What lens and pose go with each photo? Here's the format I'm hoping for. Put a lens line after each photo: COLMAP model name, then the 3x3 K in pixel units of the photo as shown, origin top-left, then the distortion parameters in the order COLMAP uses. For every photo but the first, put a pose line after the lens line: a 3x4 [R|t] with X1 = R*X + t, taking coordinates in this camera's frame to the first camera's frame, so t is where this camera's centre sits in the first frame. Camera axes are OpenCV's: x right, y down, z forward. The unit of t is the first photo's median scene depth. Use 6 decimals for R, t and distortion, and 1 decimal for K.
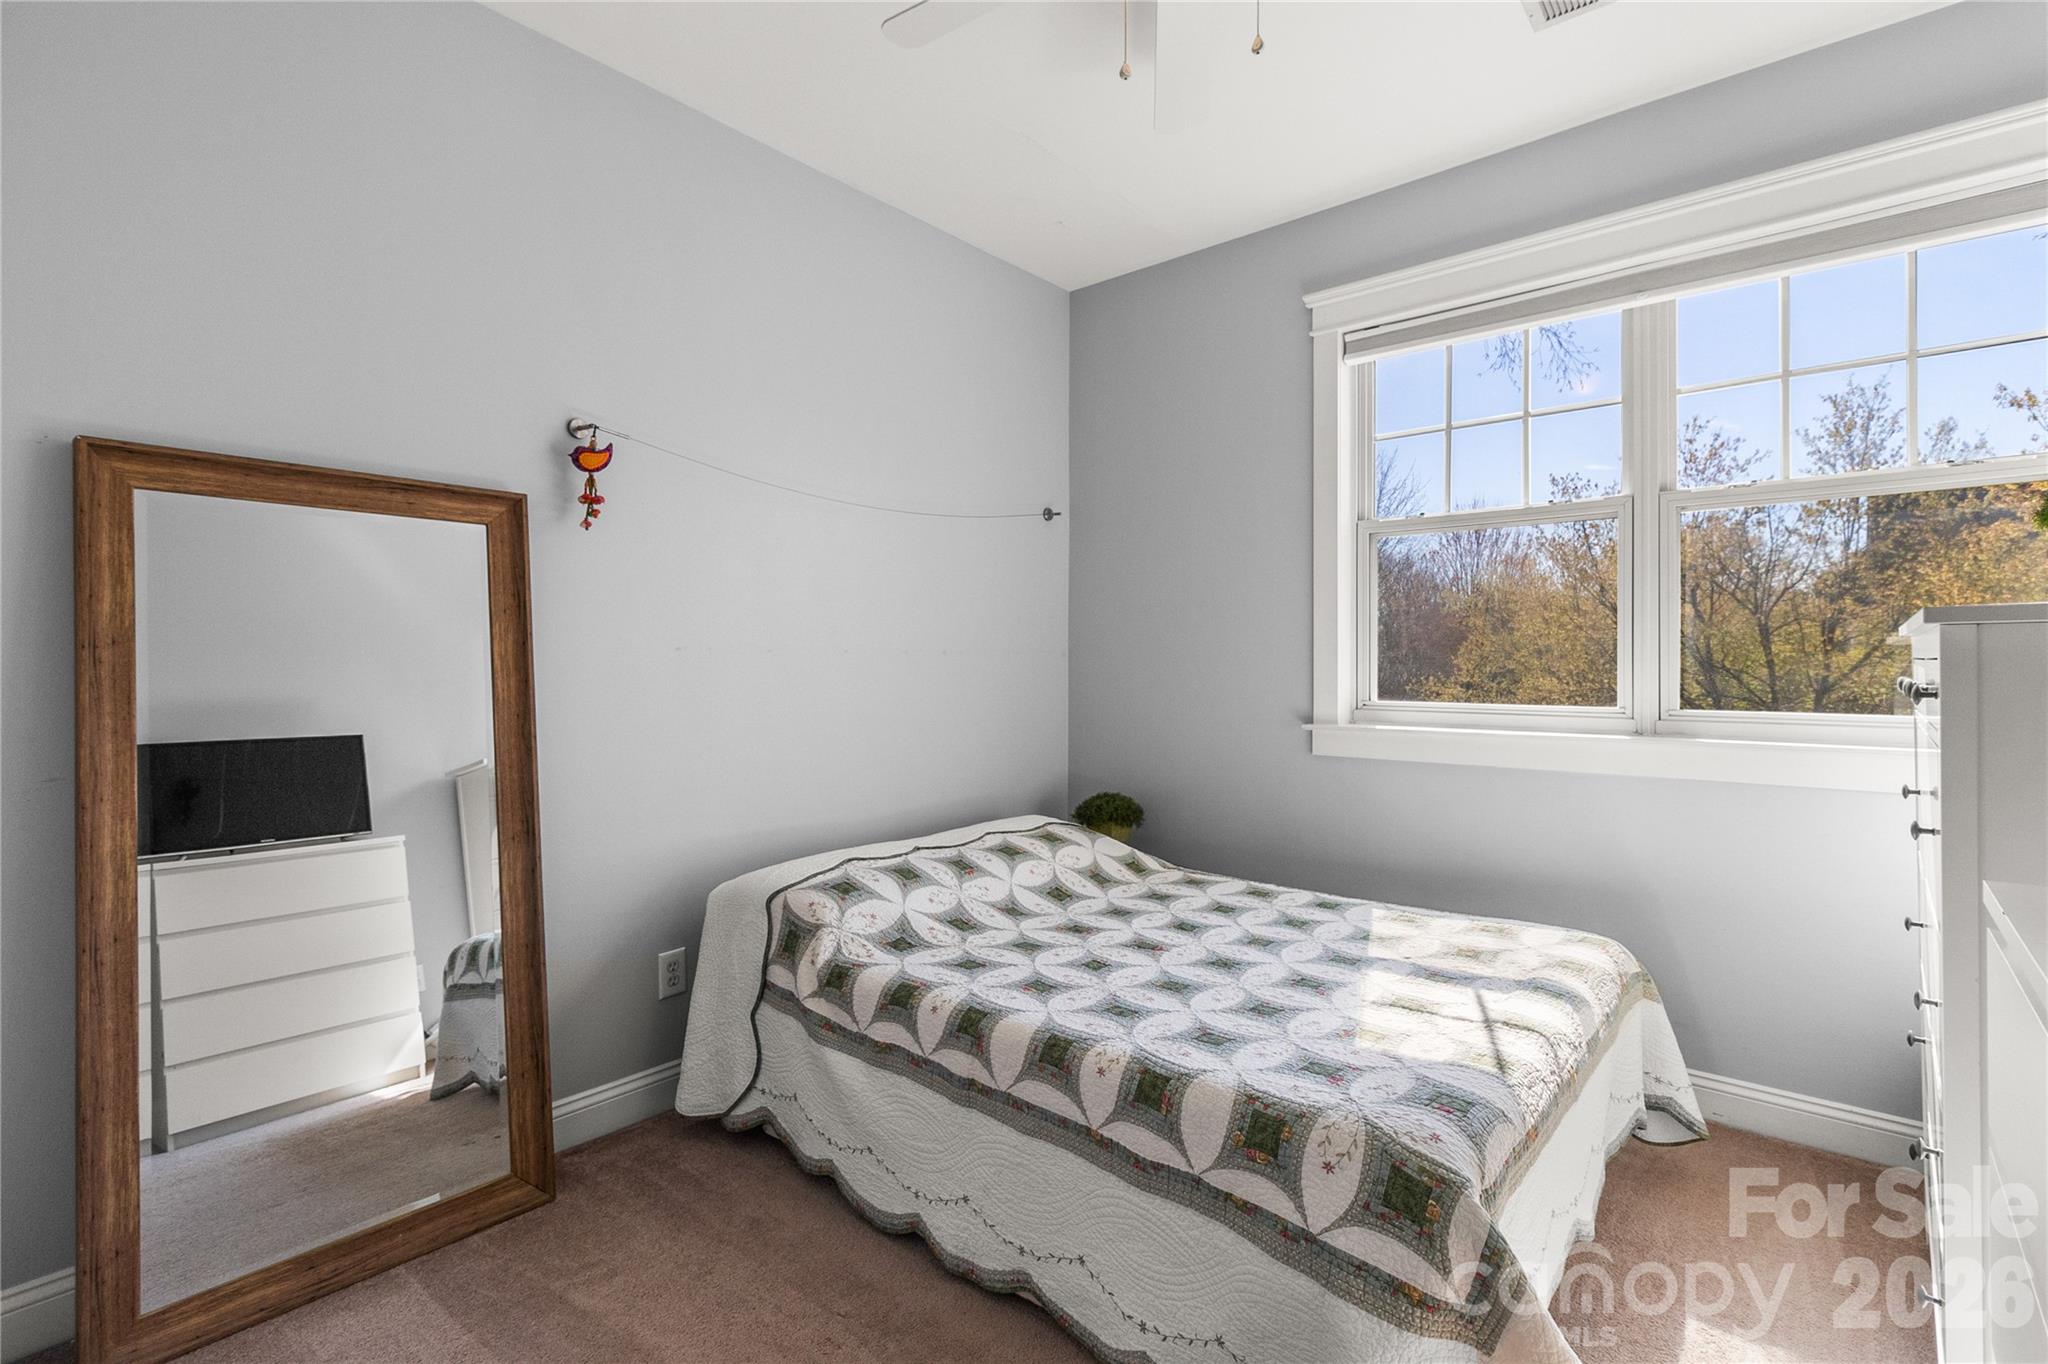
lens RADIAL K [[951.4, 0, 1028.9], [0, 951.4, 672.3], [0, 0, 1]] dist [0.000479, -0.000515]
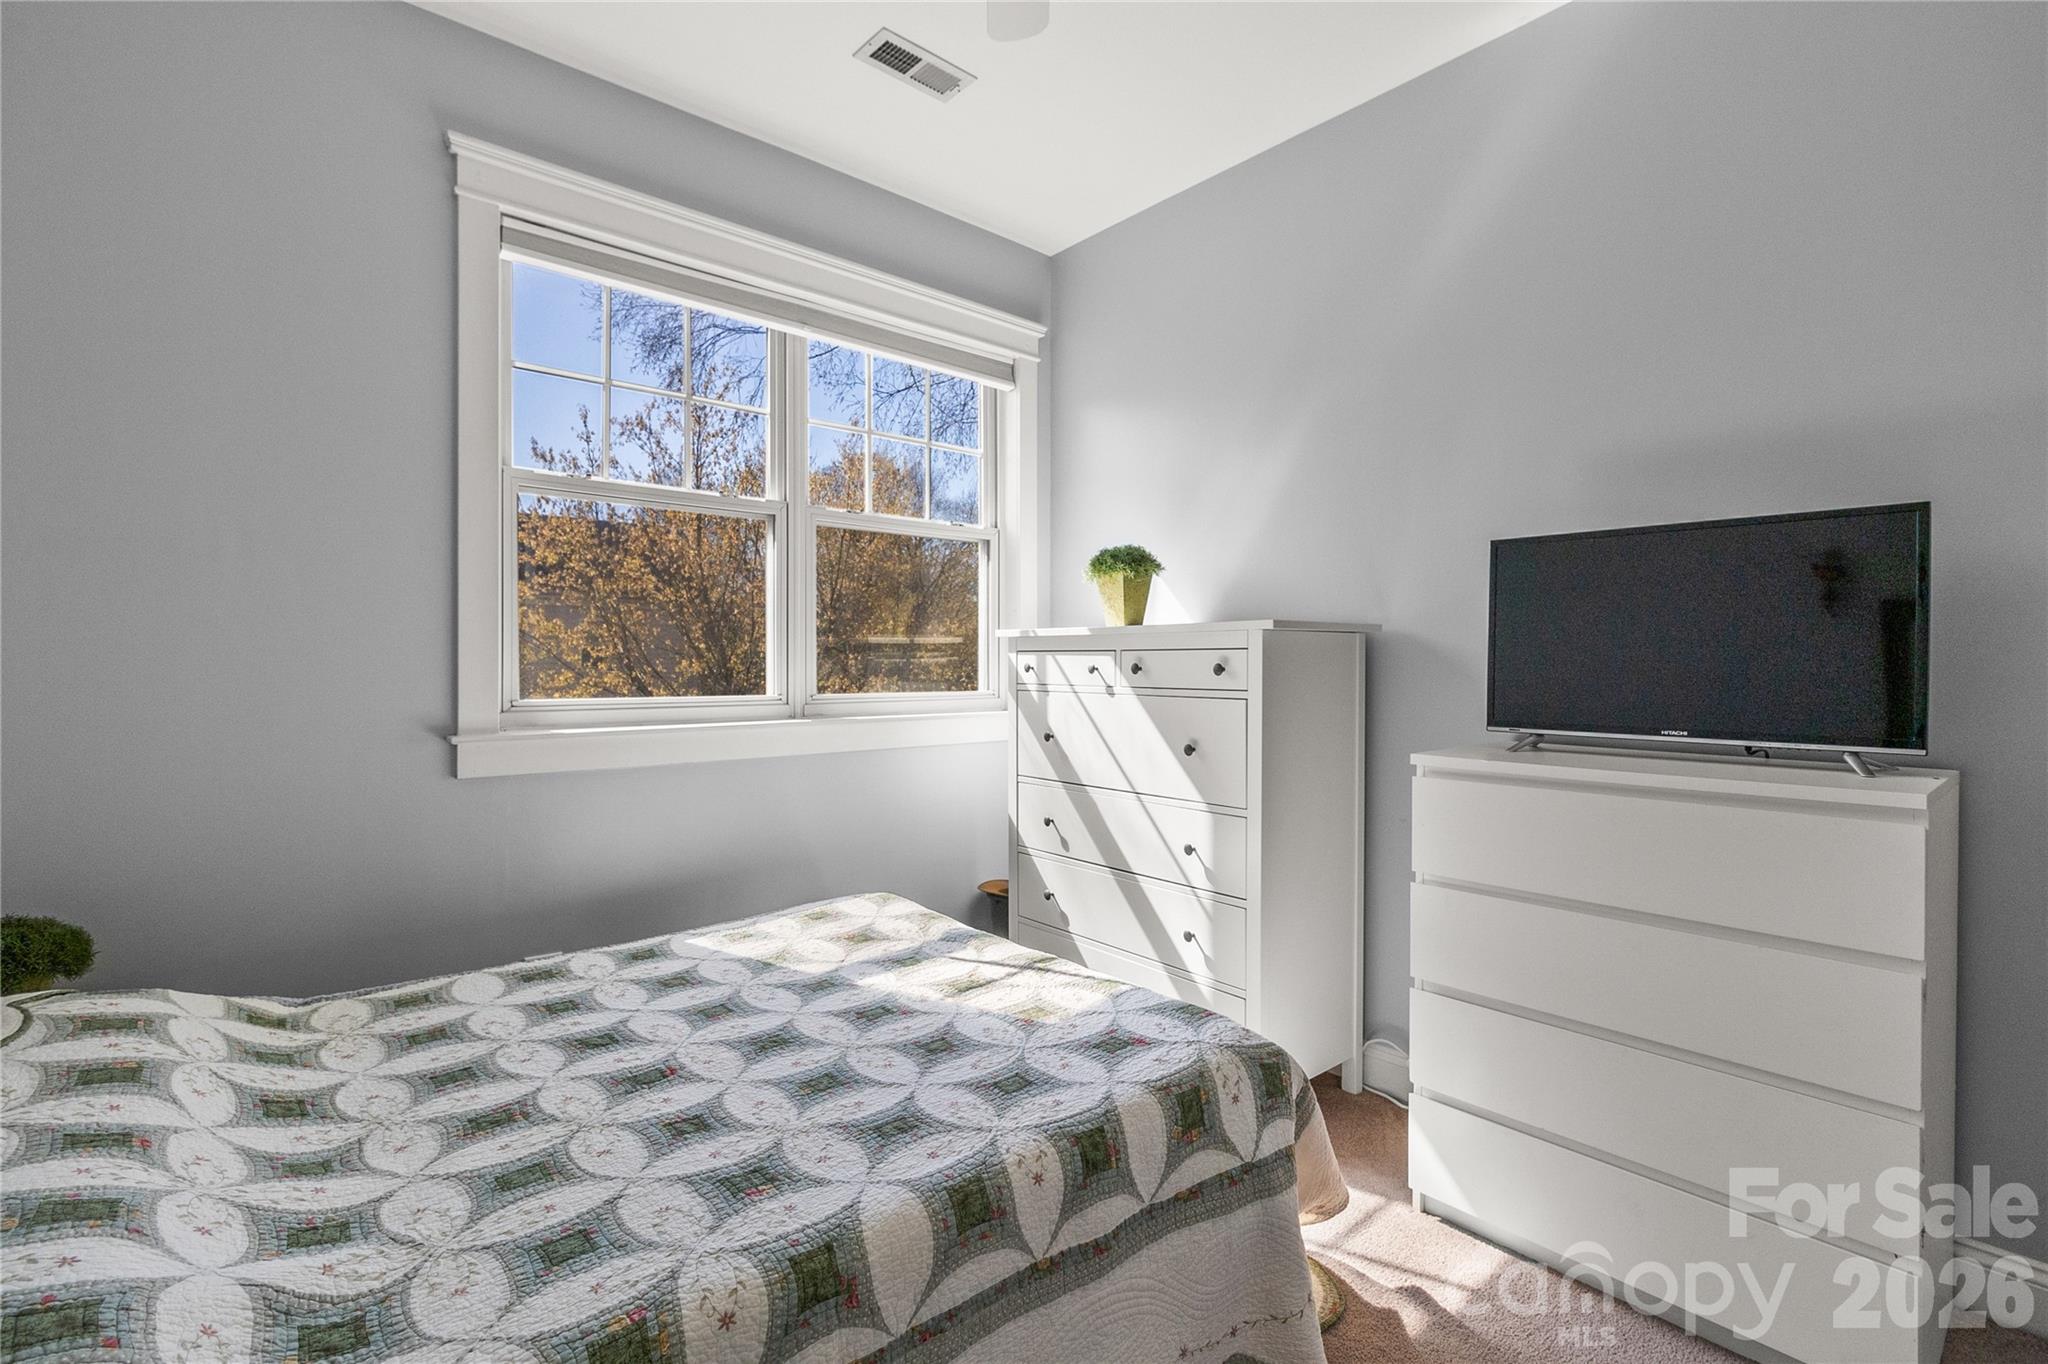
lens RADIAL K [[951.4, 0, 1030.2], [0, 951.4, 672.8], [0, 0, 1]] dist [0.000479, -0.000515]
pose [[0.127389, -0.009318, 0.991809, -0.533864], [0.008271, 0.999931, 0.008332, 0.006616], [-0.991818, 0.007142, 0.127457, 0.716062]]
